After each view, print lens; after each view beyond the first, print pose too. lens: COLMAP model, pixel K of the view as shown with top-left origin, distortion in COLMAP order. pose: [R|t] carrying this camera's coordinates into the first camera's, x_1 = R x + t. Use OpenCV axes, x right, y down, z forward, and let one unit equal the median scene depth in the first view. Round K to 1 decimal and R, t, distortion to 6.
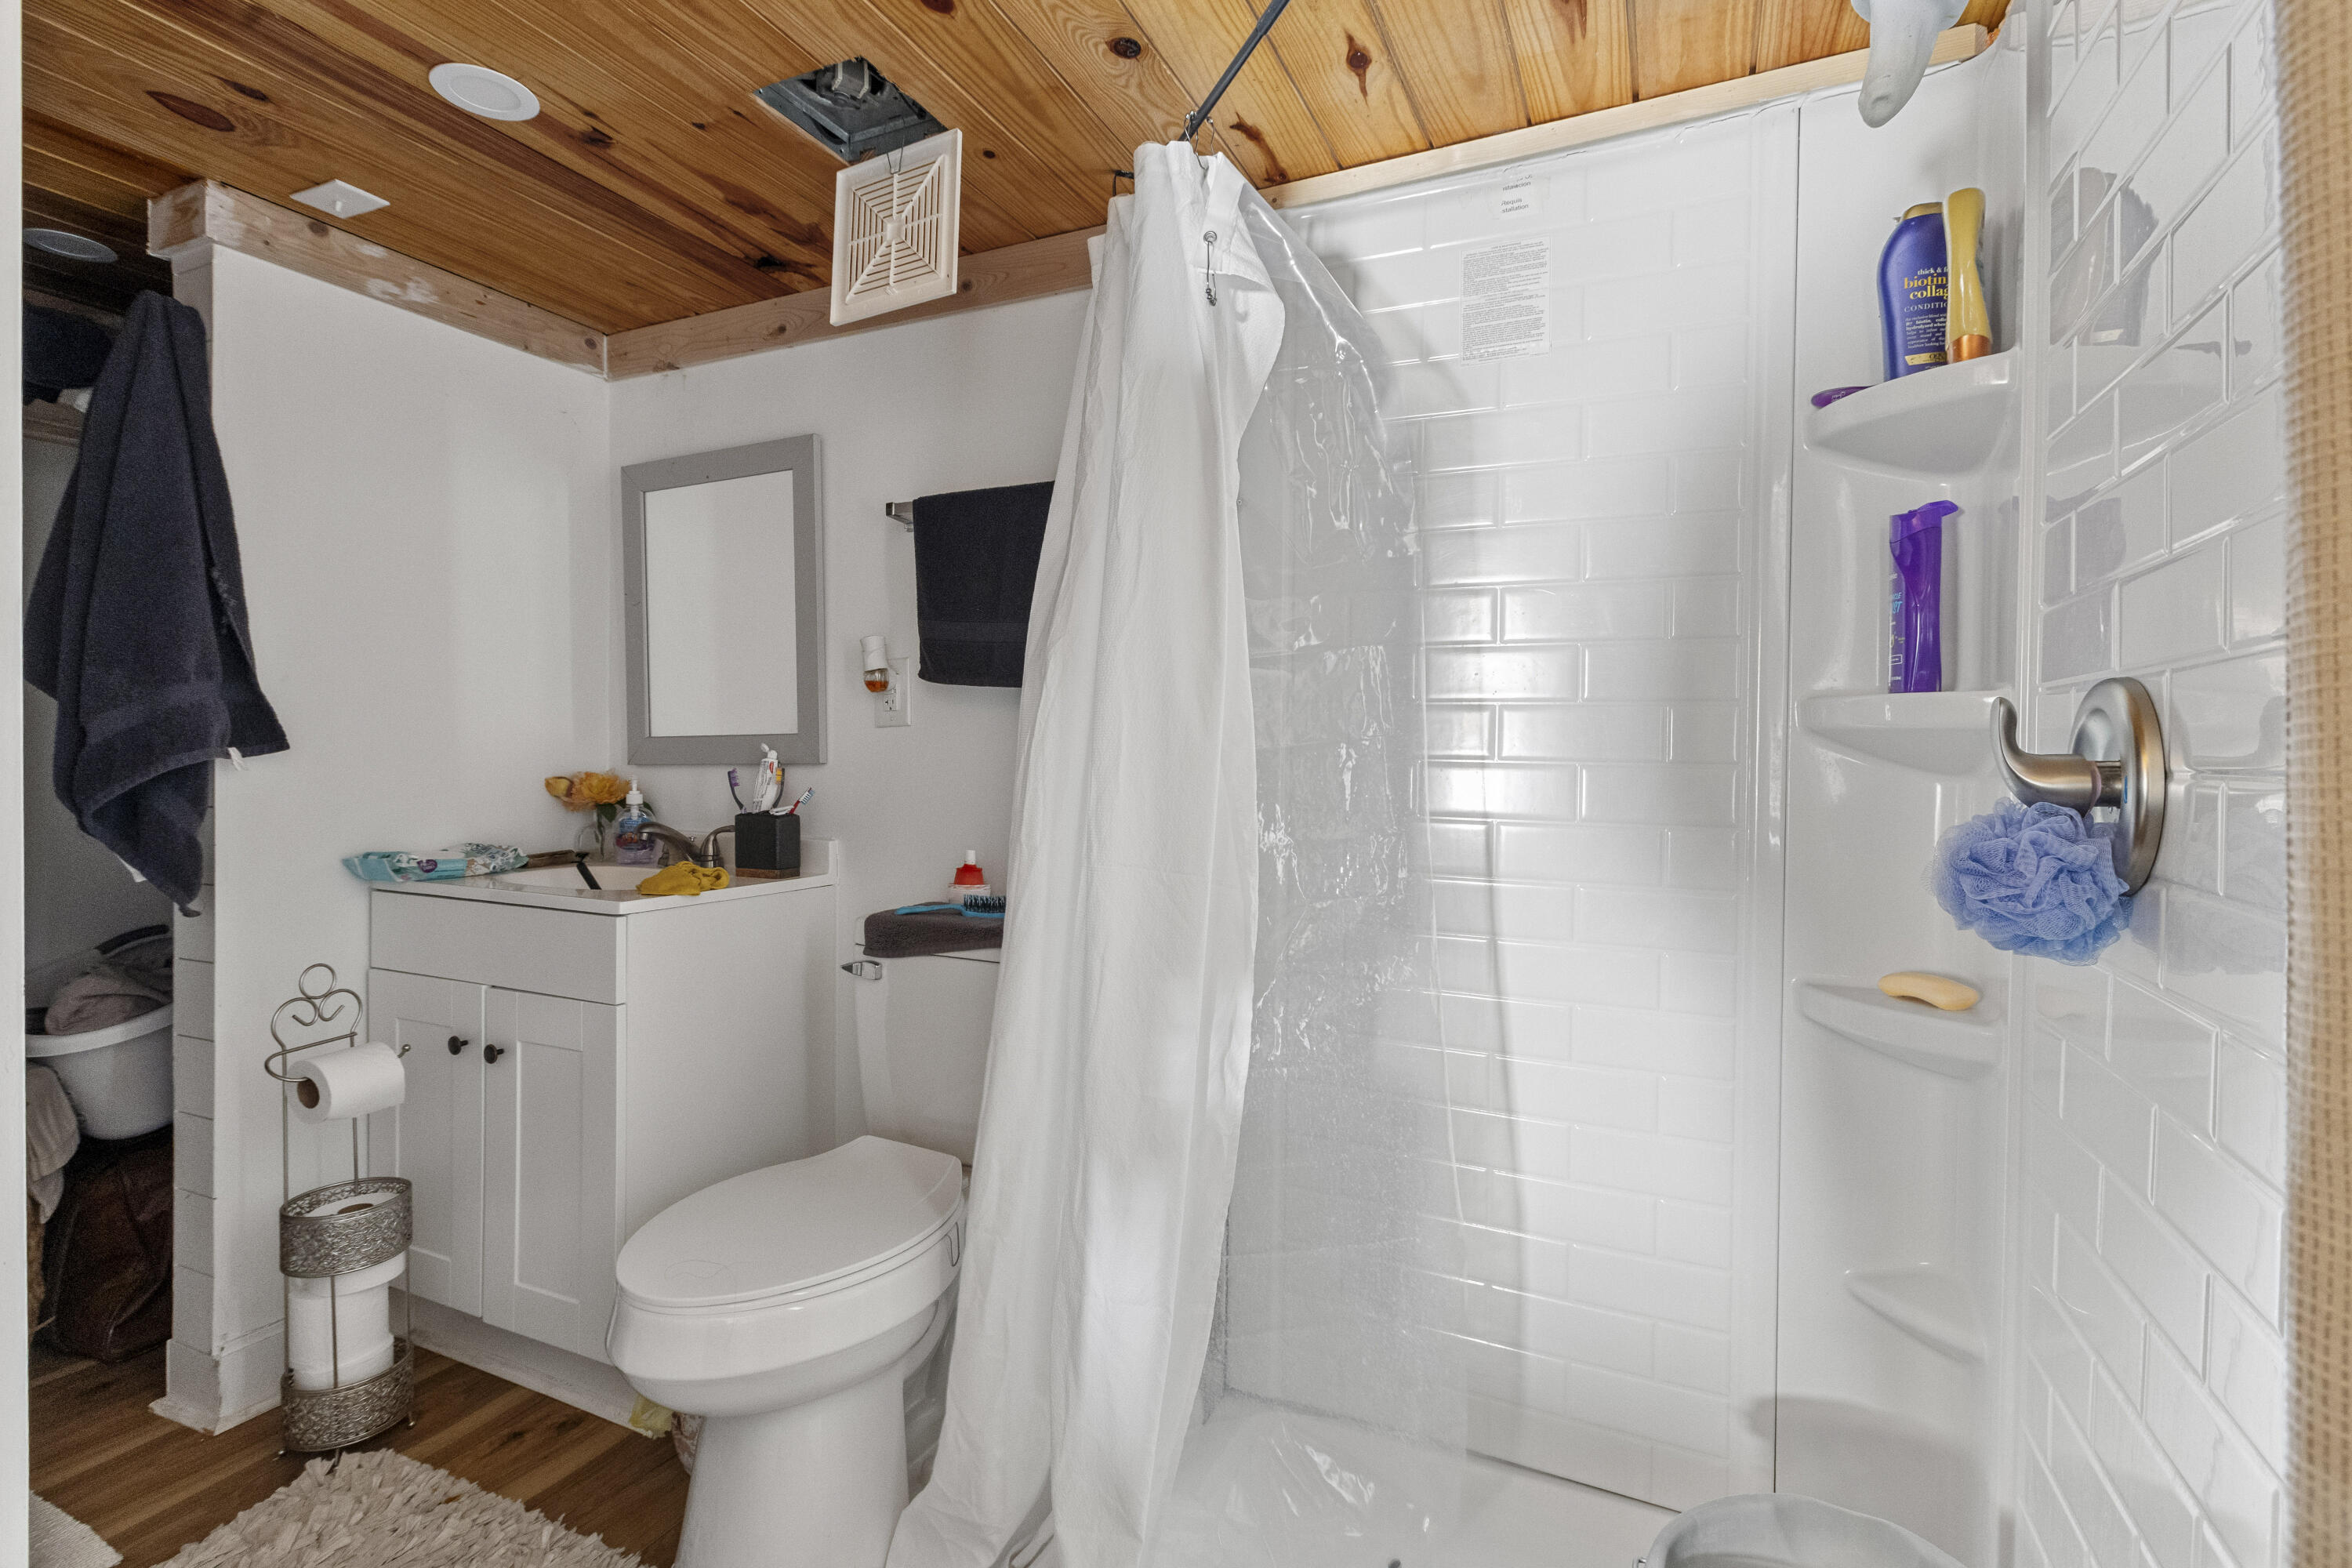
lens RADIAL K [[1072.0, 0, 1146.8], [0, 1072.0, 757.6], [0, 0, 1]] dist [0.002304, -0.002481]
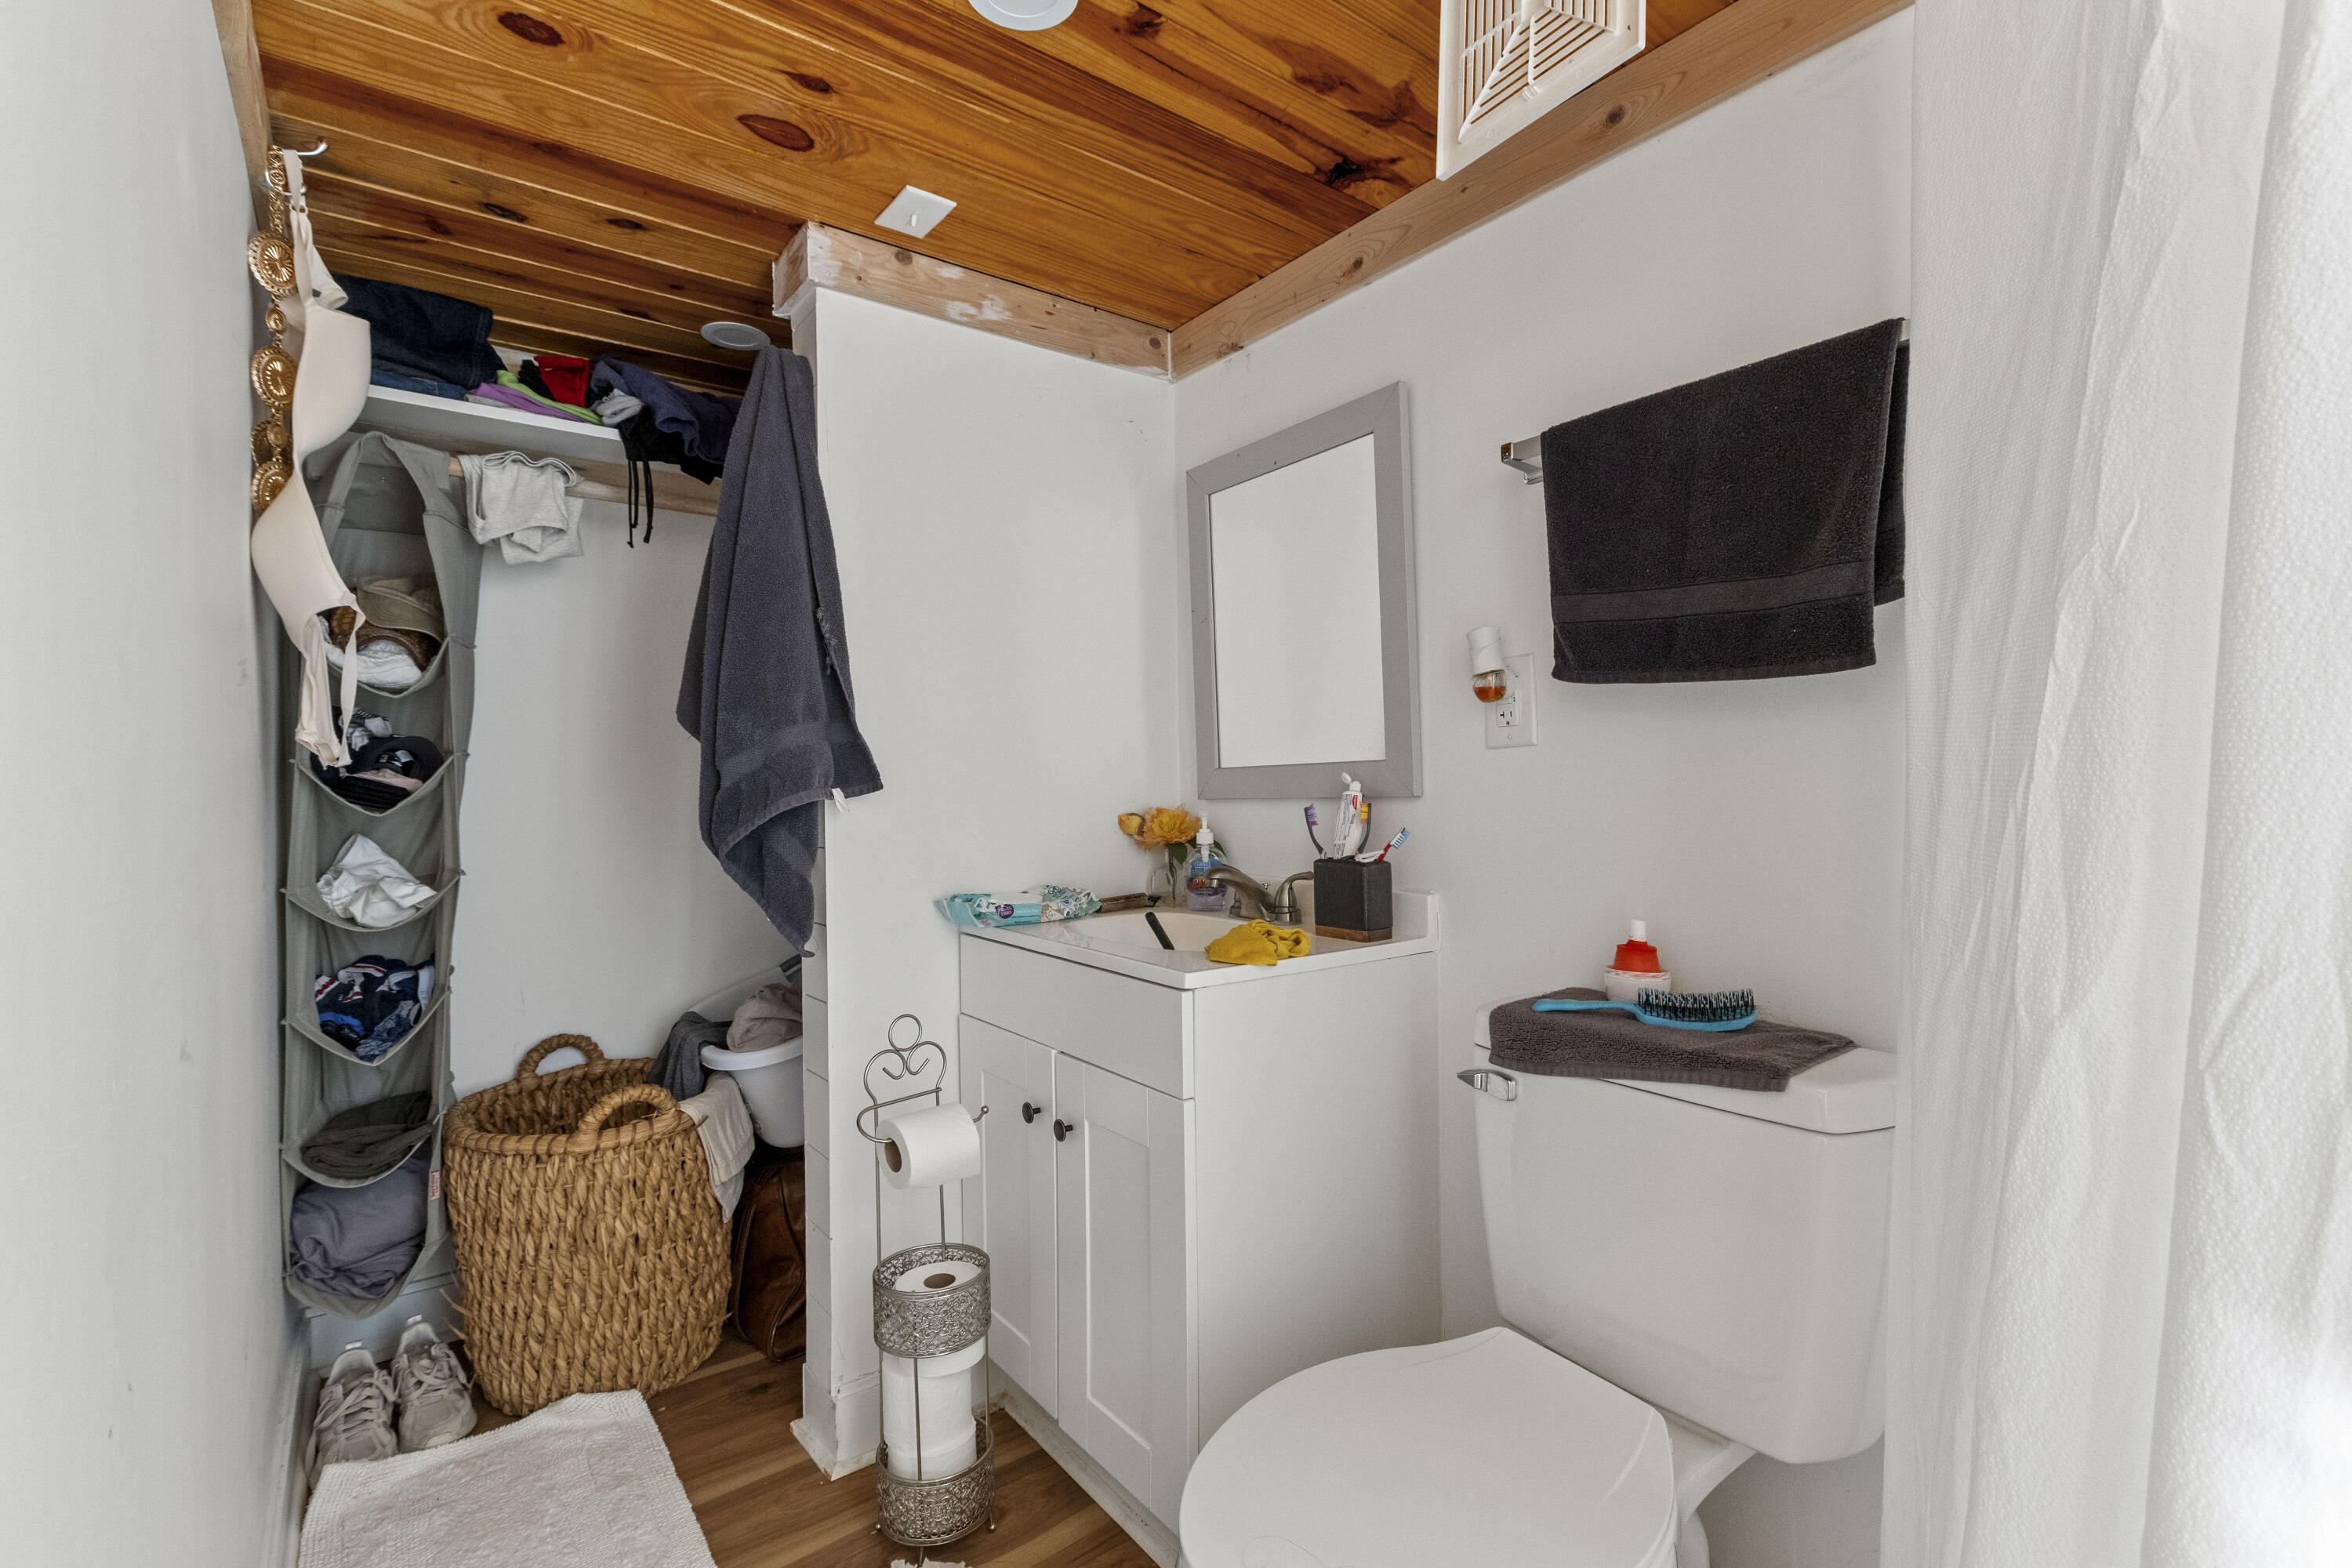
lens RADIAL K [[1072.0, 0, 1179.1], [0, 1072.0, 783.4], [0, 0, 1]] dist [0.002304, -0.002481]
pose [[0.888253, -0.016252, -0.459066, -0.110240], [0.015875, 0.999863, -0.004681, -0.003847], [0.459079, -0.003130, 0.888390, 0.251849]]
